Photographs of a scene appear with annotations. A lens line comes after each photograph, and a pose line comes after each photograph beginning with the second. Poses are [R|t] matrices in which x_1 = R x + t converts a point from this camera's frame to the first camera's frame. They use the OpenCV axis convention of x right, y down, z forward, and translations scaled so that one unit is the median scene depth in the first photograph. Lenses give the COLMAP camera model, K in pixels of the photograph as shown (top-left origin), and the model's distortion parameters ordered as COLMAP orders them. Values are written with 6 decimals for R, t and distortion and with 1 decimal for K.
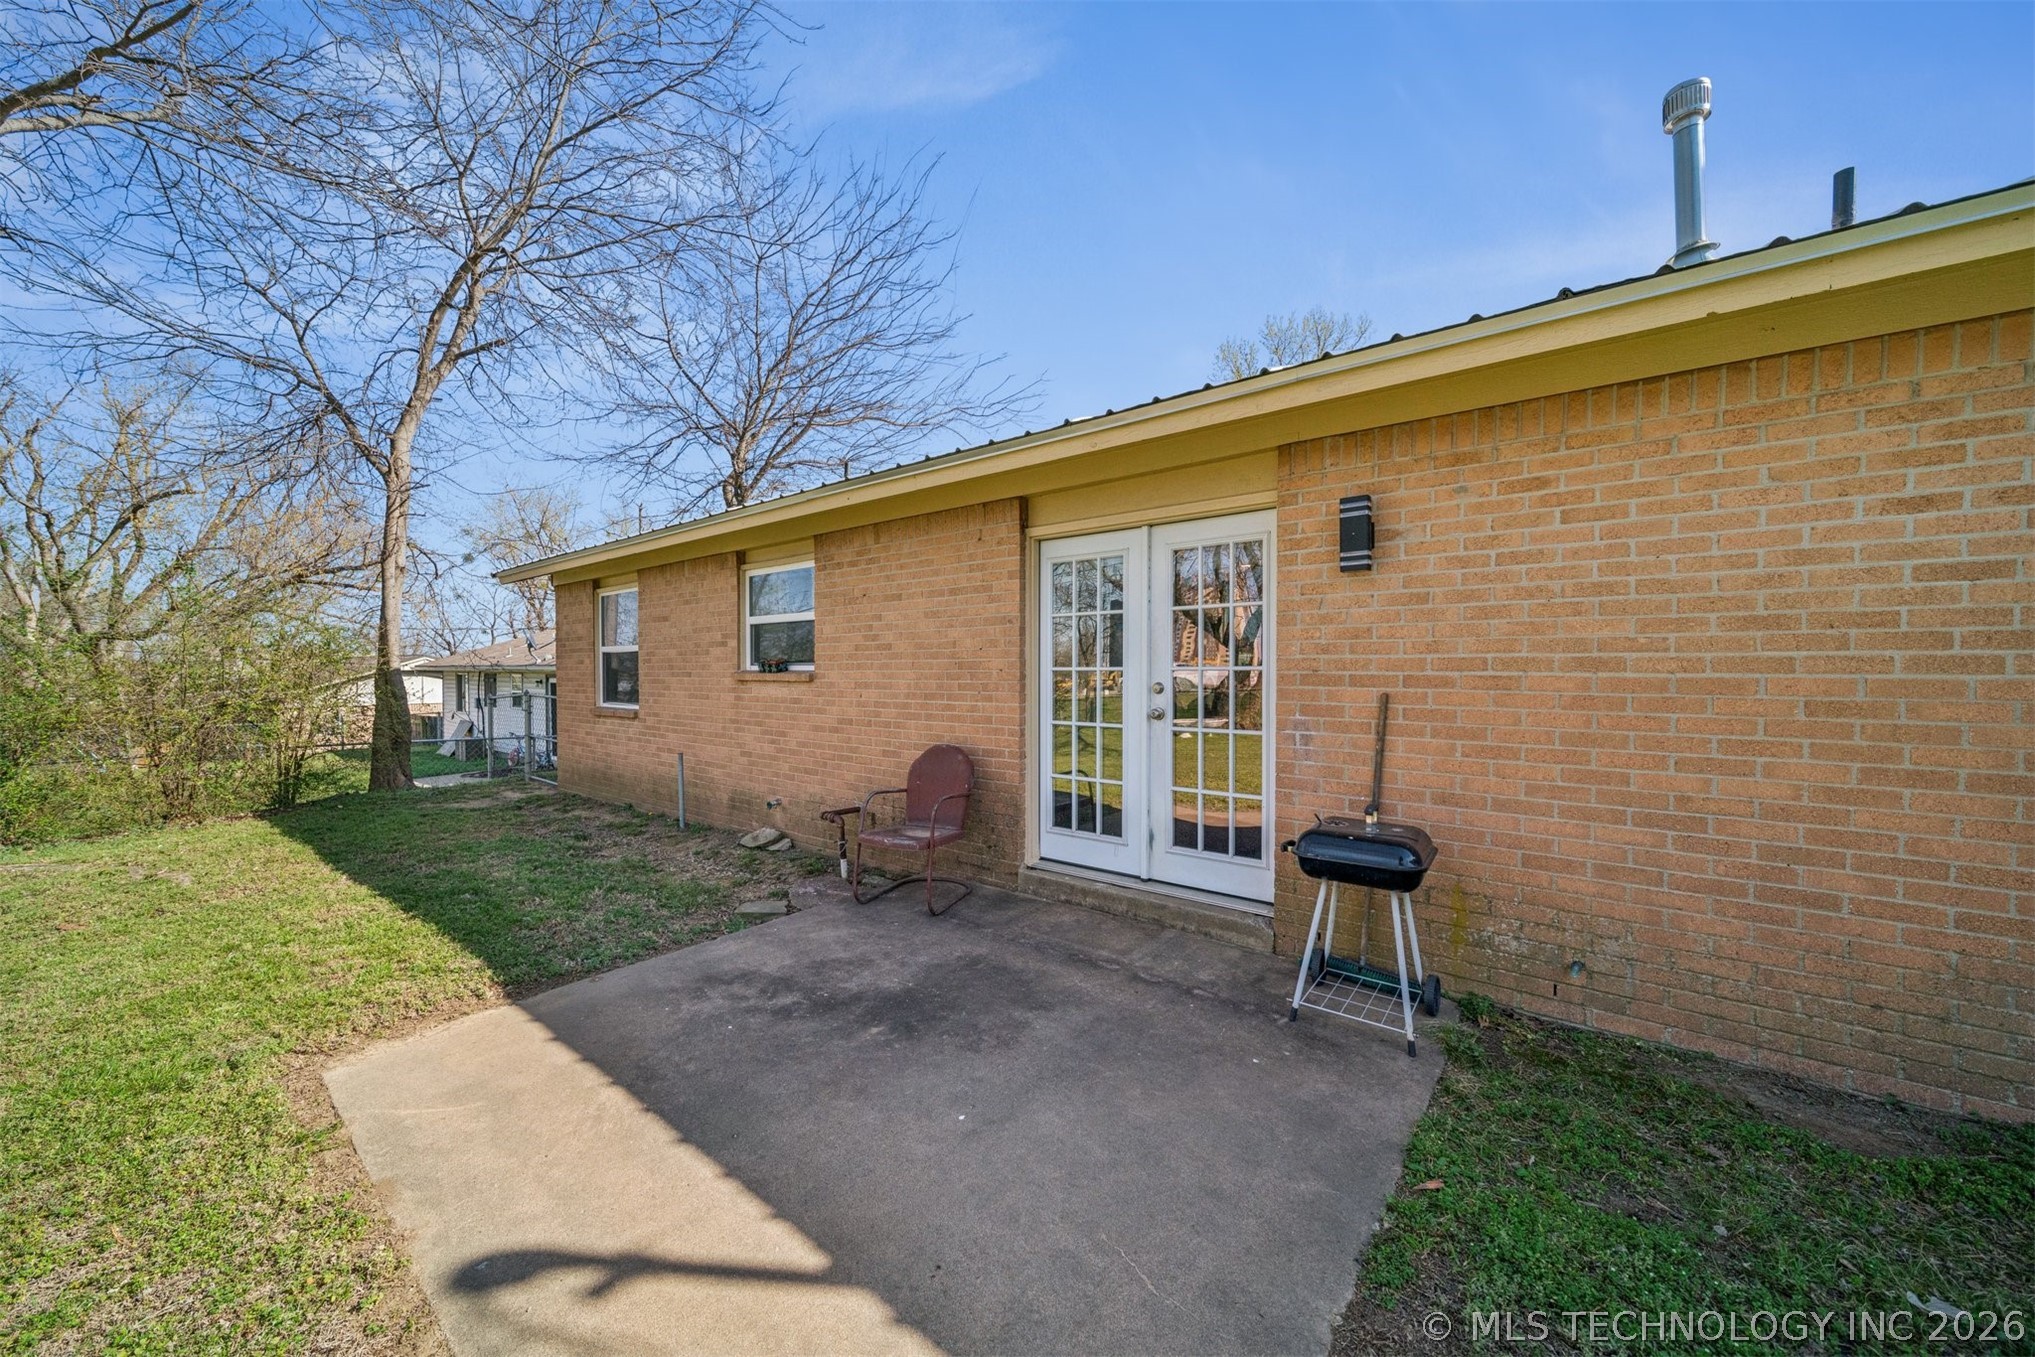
lens RADIAL K [[712.8, 0, 1019.6], [0, 712.8, 684.5], [0, 0, 1]] dist [-0.000086, 0.000026]
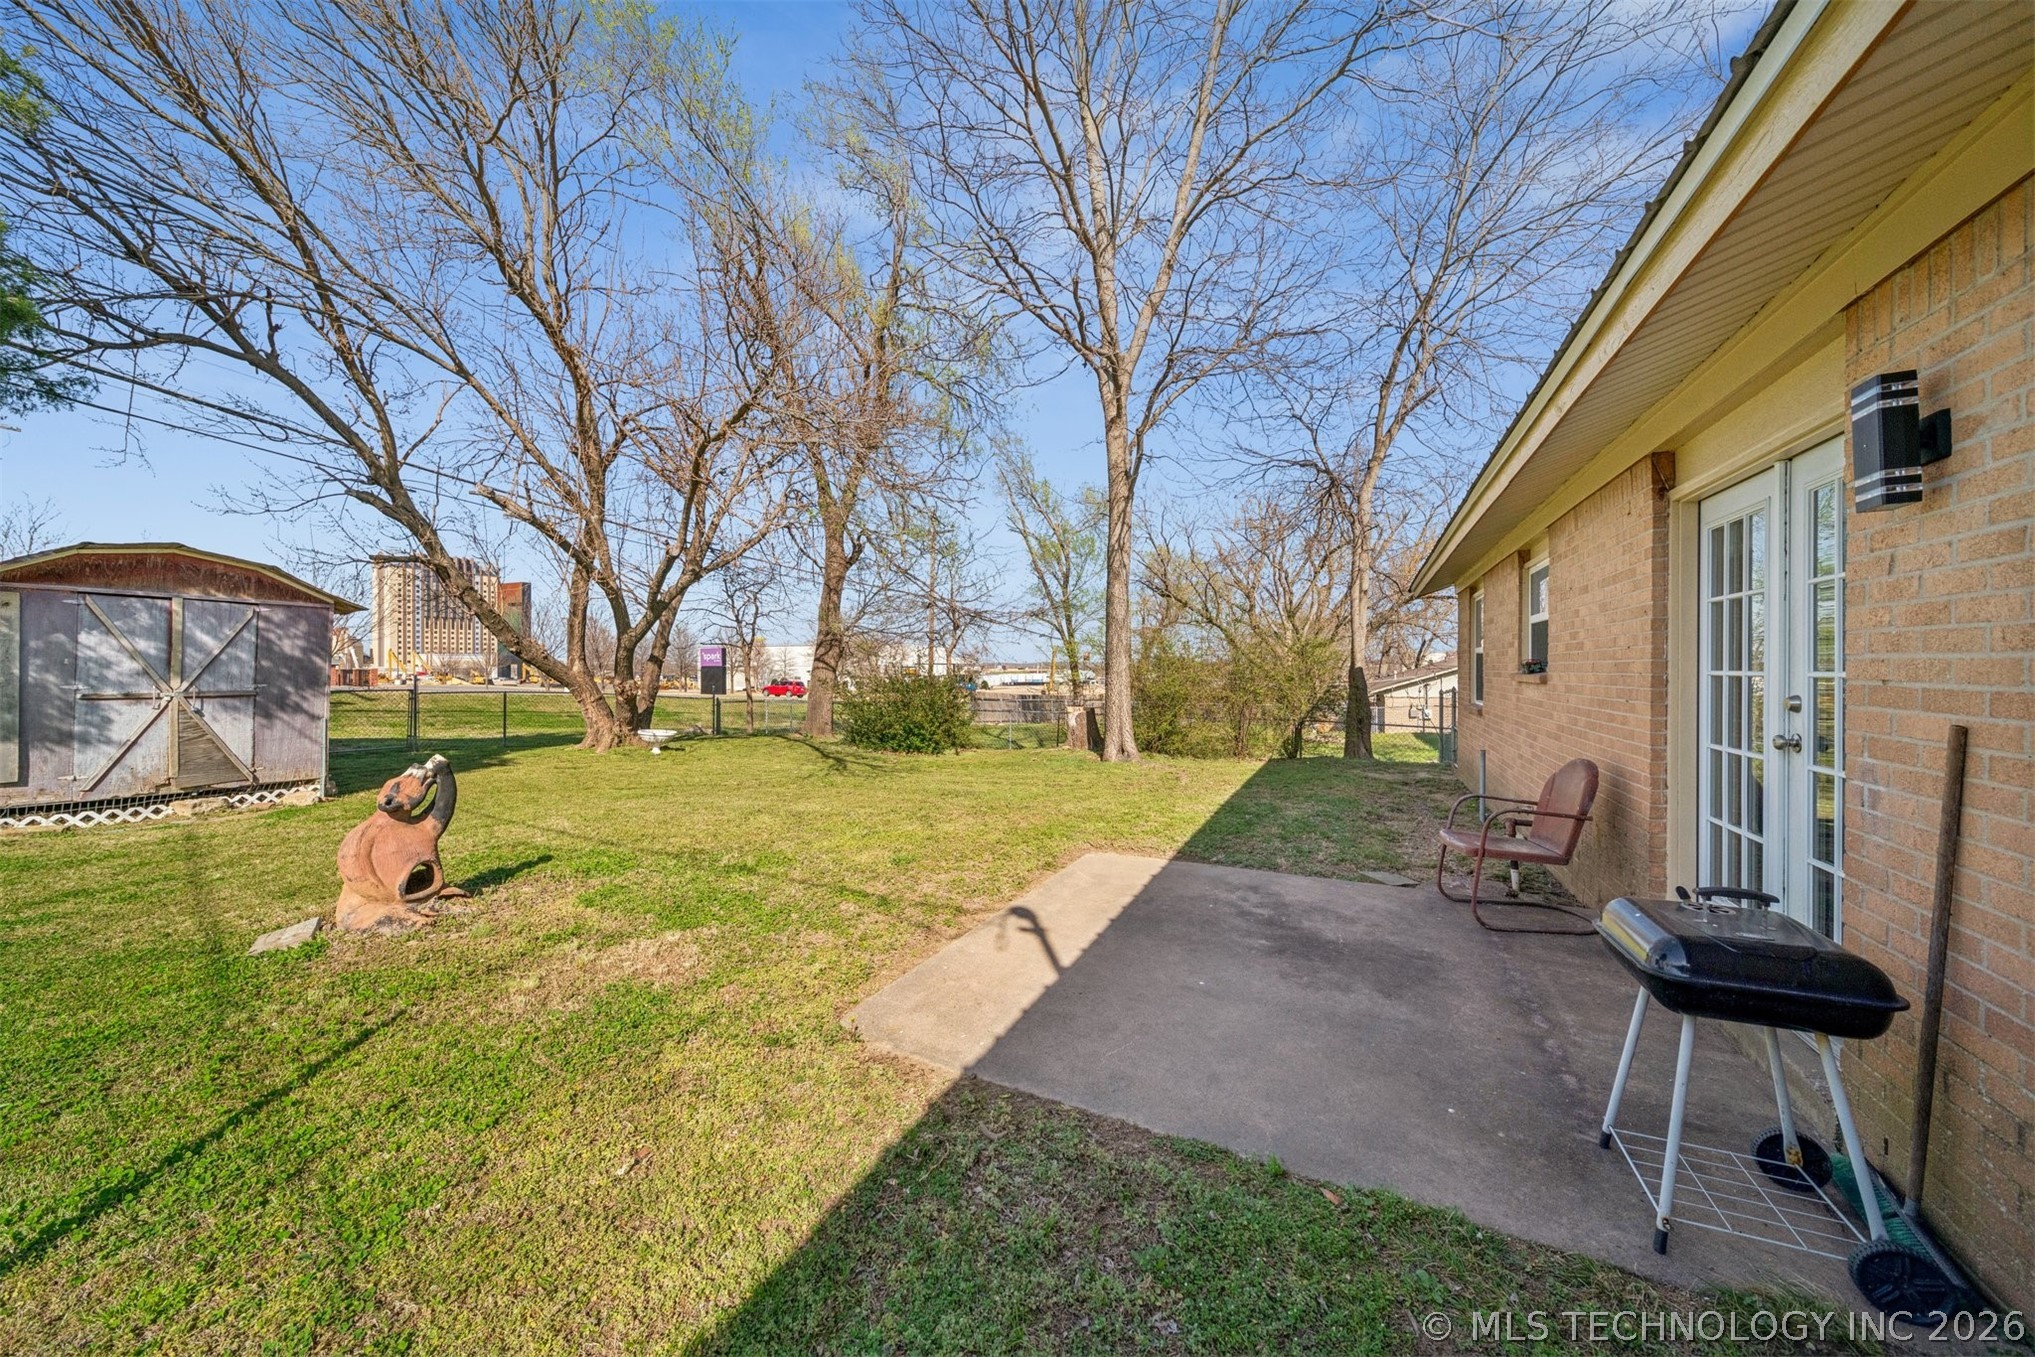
lens RADIAL K [[712.8, 0, 1020.9], [0, 712.8, 675.1], [0, 0, 1]] dist [-0.000086, 0.000026]
pose [[0.252193, 0.014453, -0.967569, 0.782336], [-0.025457, 0.999641, 0.008297, -0.010872], [0.967342, 0.022539, 0.252471, 0.174139]]
